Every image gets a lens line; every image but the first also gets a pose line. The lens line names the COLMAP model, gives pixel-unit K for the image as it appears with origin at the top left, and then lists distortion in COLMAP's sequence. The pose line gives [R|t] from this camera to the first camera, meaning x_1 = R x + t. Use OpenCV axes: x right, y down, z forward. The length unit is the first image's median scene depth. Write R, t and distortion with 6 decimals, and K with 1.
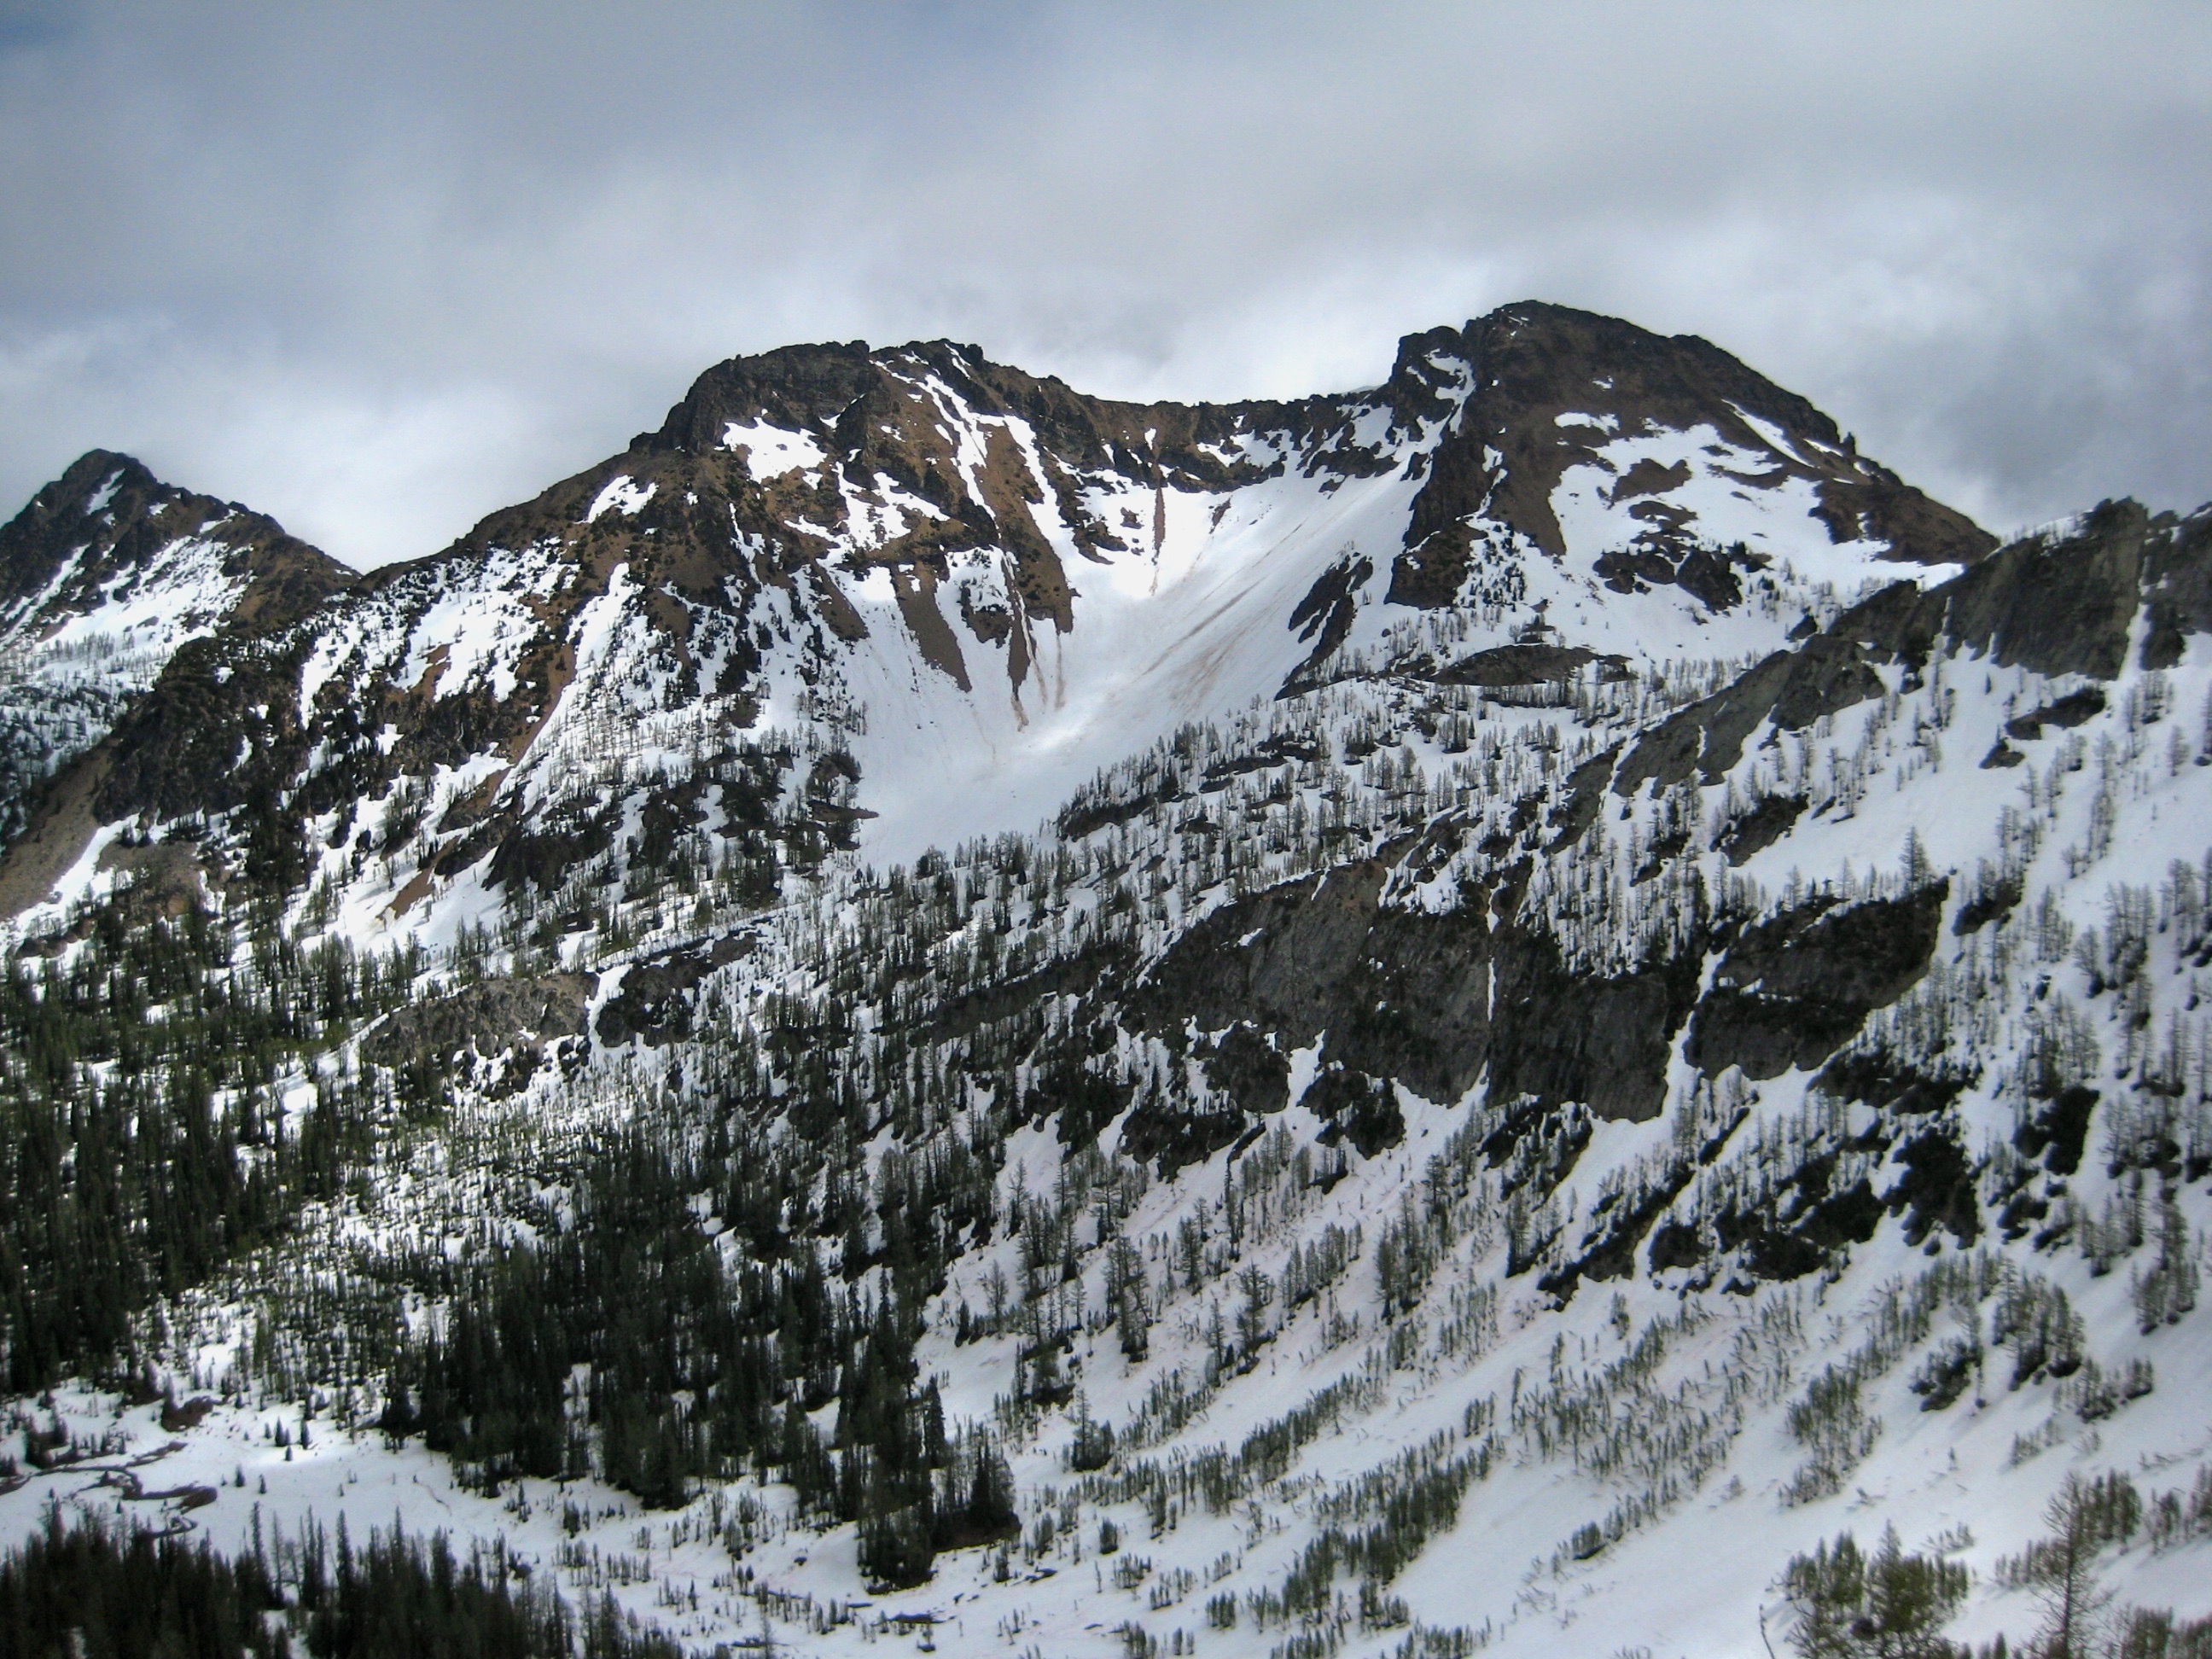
lens RADIAL K [[2271.8, 0, 1106.0], [0, 2271.8, 829.5], [0, 0, 1]] dist [-0.149513, 0.177739]
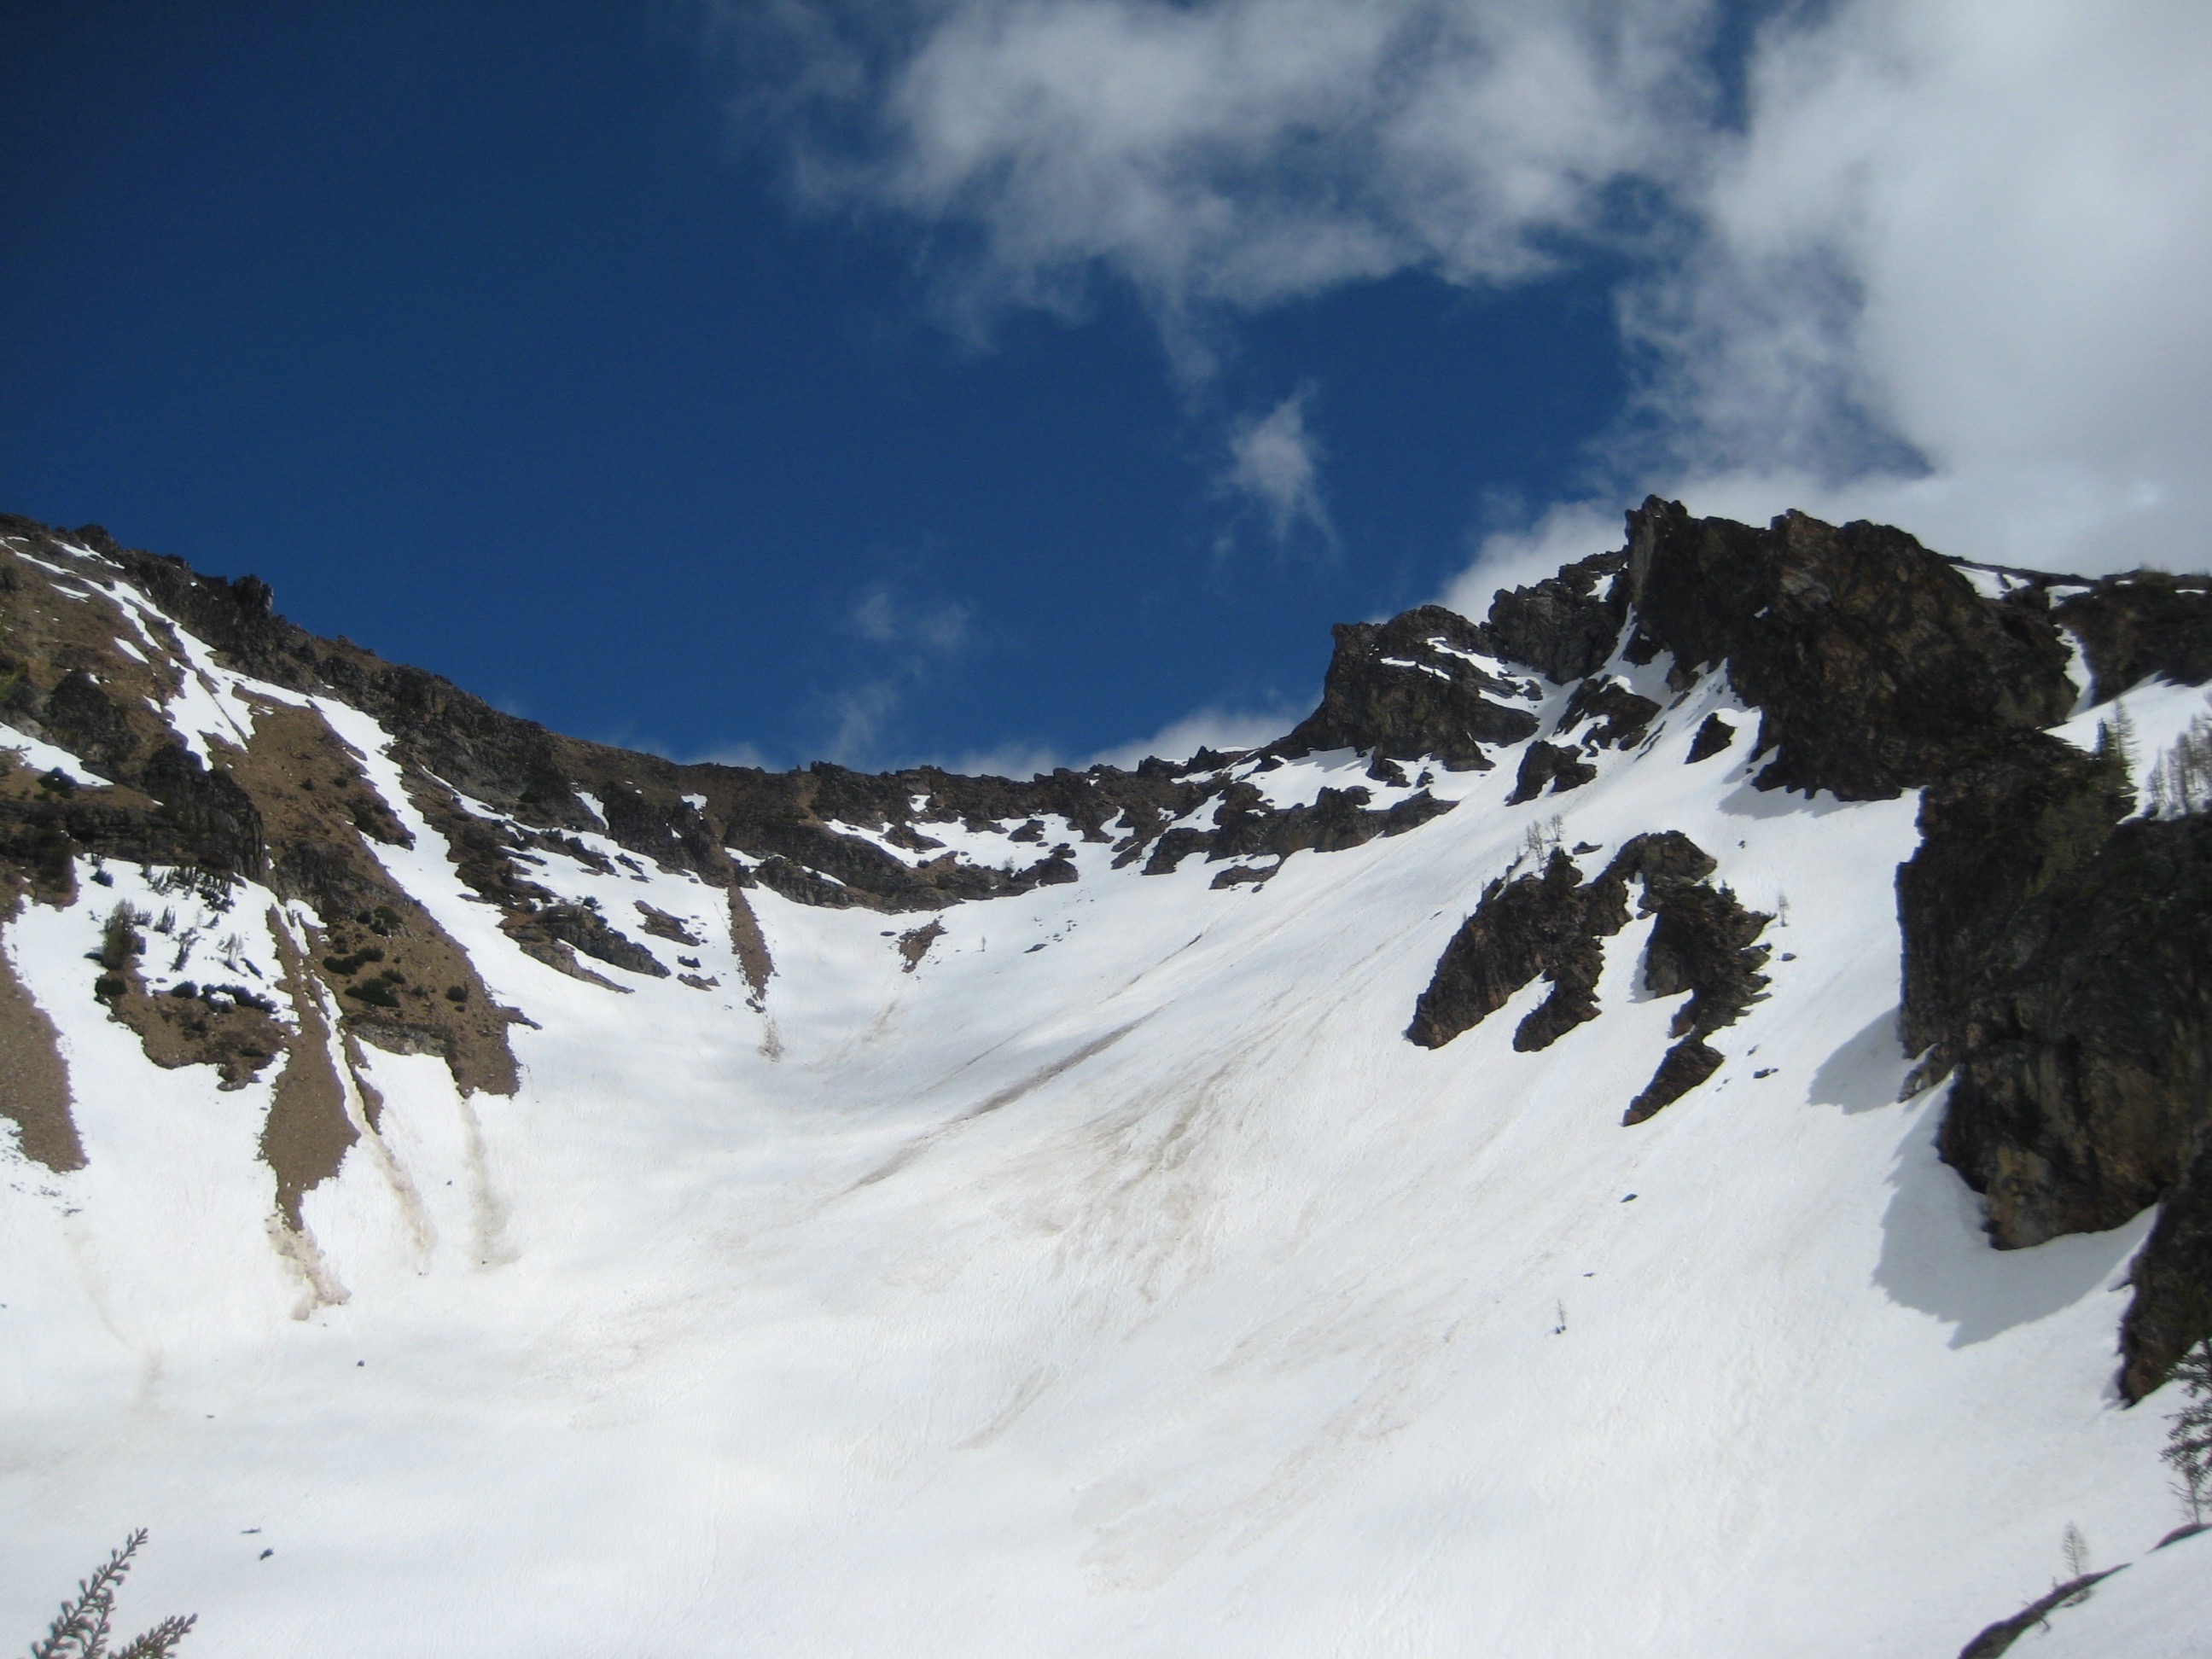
lens RADIAL K [[2271.8, 0, 1106.0], [0, 2271.8, 829.5], [0, 0, 1]] dist [-0.149513, 0.177739]
pose [[0.943052, 0.136457, 0.303370, -0.033852], [0.020857, 0.885938, -0.463335, 0.009514], [-0.331992, 0.443276, 0.832639, 0.737309]]
